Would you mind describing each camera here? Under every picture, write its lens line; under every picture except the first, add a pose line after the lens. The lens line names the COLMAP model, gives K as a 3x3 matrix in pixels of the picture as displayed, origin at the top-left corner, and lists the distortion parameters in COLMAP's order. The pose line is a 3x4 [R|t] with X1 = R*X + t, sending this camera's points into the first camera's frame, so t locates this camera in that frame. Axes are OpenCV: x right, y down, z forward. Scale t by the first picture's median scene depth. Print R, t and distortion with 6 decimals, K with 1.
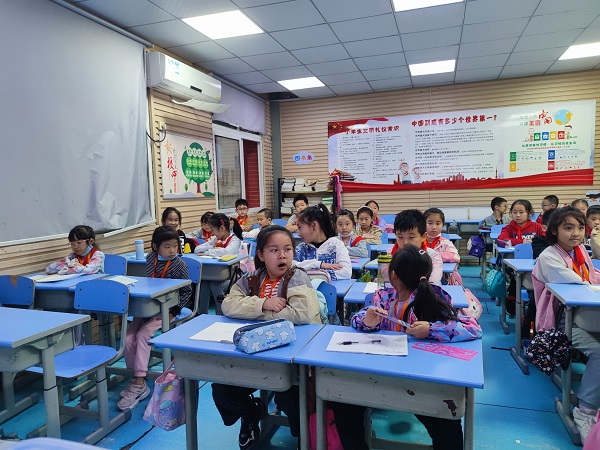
lens RADIAL K [[435.3, 0, 296.5], [0, 435.3, 220.7], [0, 0, 1]] dist [0.086083, -0.109062]
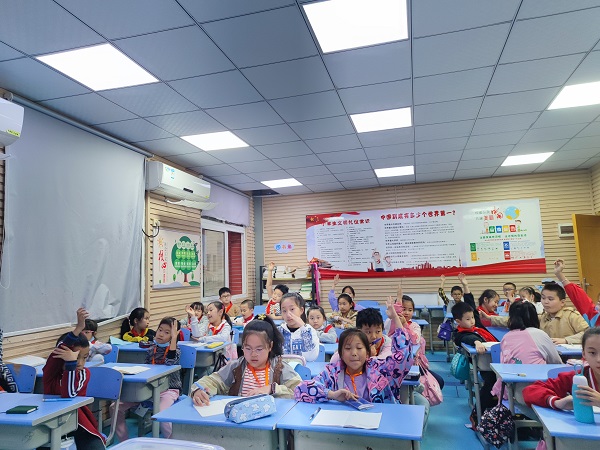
lens RADIAL K [[435.3, 0, 296.5], [0, 435.3, 220.7], [0, 0, 1]] dist [0.086083, -0.109062]
pose [[0.999051, -0.000180, 0.043557, 0.001005], [0.008449, 0.981800, -0.189732, -0.005514], [-0.042730, 0.189920, 0.980869, -0.088185]]
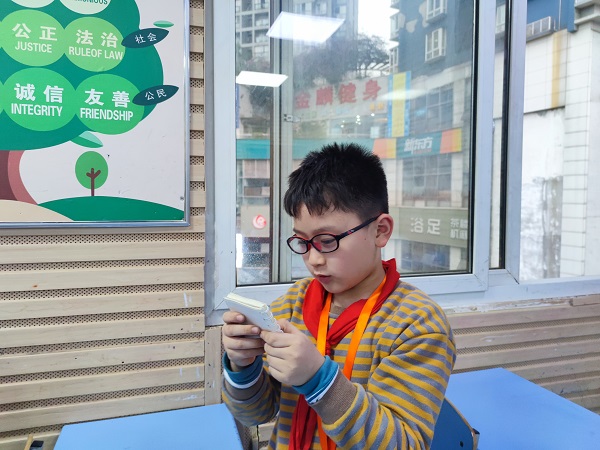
lens RADIAL K [[435.3, 0, 296.5], [0, 435.3, 220.7], [0, 0, 1]] dist [0.086083, -0.109062]
pose [[0.591373, 0.078665, -0.802552, -0.002049], [-0.080128, 0.996037, 0.038587, -0.068797], [0.802407, 0.041488, 0.595333, 0.941674]]
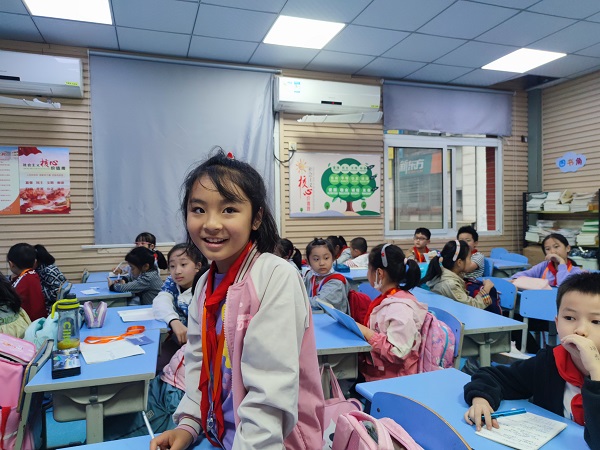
lens RADIAL K [[435.3, 0, 296.5], [0, 435.3, 220.7], [0, 0, 1]] dist [0.086083, -0.109062]
pose [[0.605407, 0.035664, -0.795117, 0.426331], [-0.061926, 0.998078, -0.002384, -0.033096], [0.793504, 0.050682, 0.606451, 0.331145]]
